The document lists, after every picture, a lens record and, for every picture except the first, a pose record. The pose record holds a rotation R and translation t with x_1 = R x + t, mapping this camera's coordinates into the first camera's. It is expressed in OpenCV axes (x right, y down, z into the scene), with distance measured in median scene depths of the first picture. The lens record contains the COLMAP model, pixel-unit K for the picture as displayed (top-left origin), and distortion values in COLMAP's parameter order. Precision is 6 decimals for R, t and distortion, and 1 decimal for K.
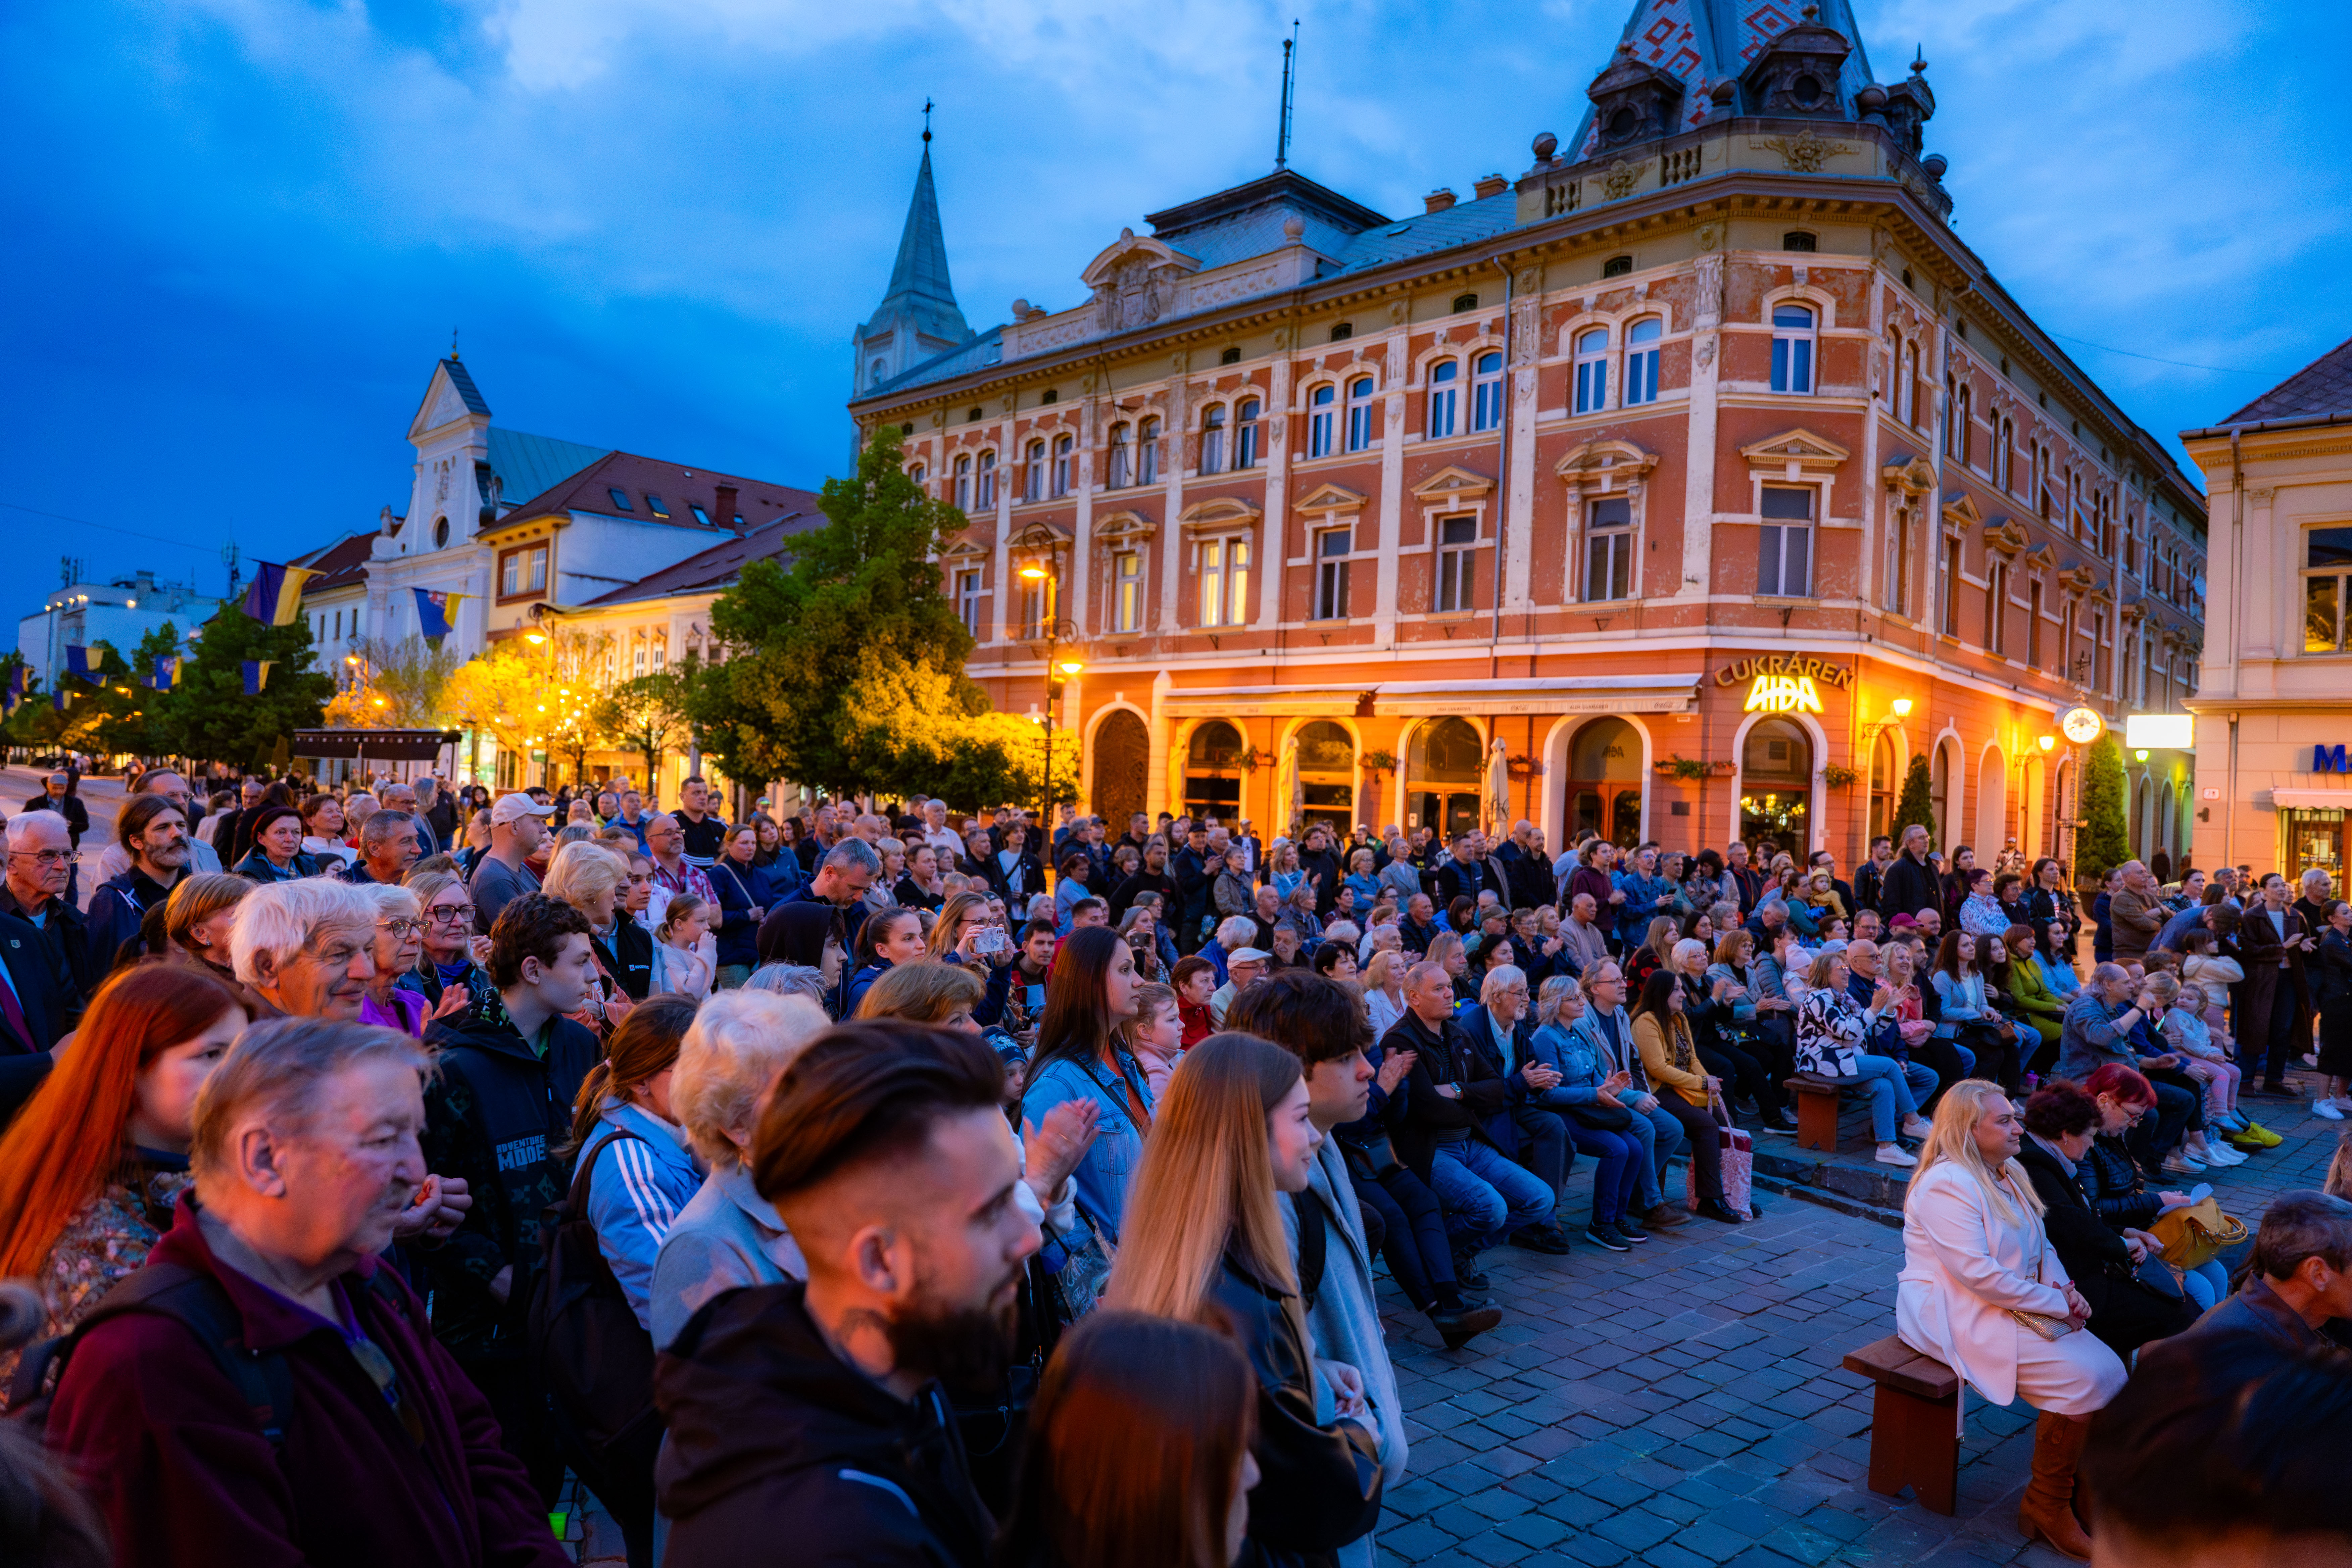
lens RADIAL K [[1559.4, 0, 1176.0], [0, 1559.4, 784.0], [0, 0, 1]] dist [0.007412, -0.027492]
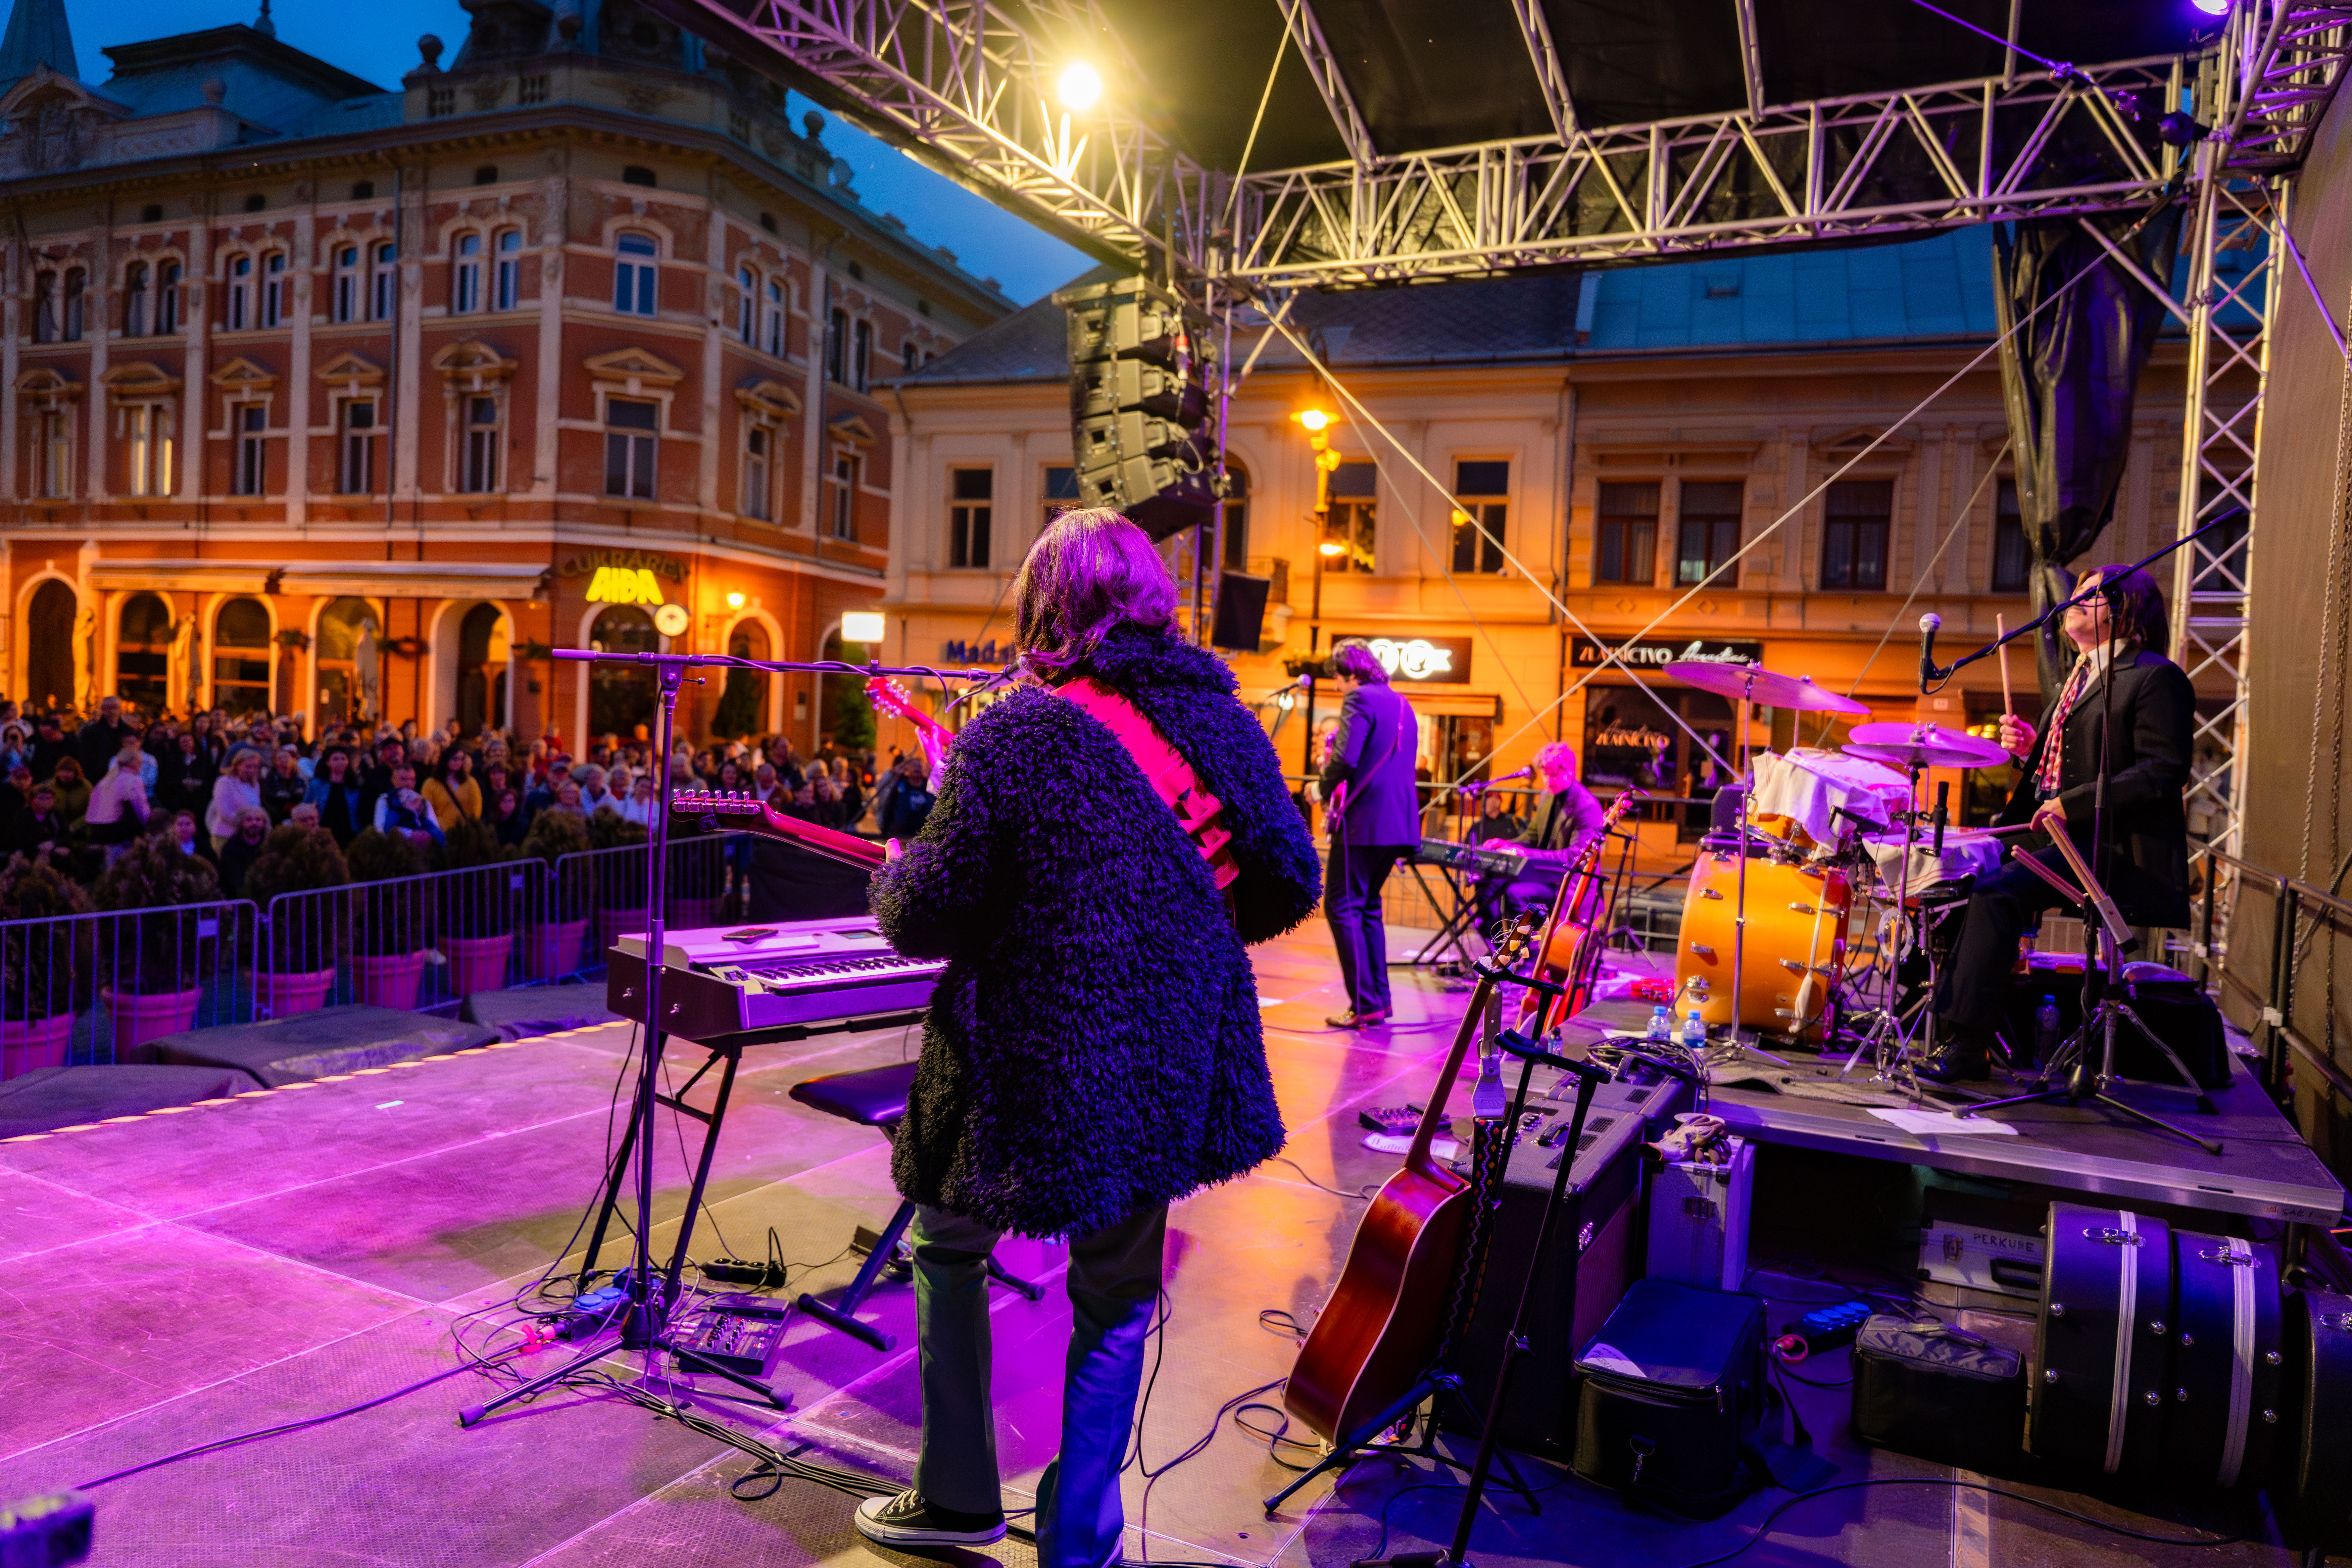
lens RADIAL K [[1559.4, 0, 1176.0], [0, 1559.4, 784.0], [0, 0, 1]] dist [0.007412, -0.027492]
pose [[0.921901, -0.015561, 0.387113, 0.277106], [-0.014181, 0.997168, 0.073854, -0.003485], [-0.387166, -0.073575, 0.919070, -0.174446]]
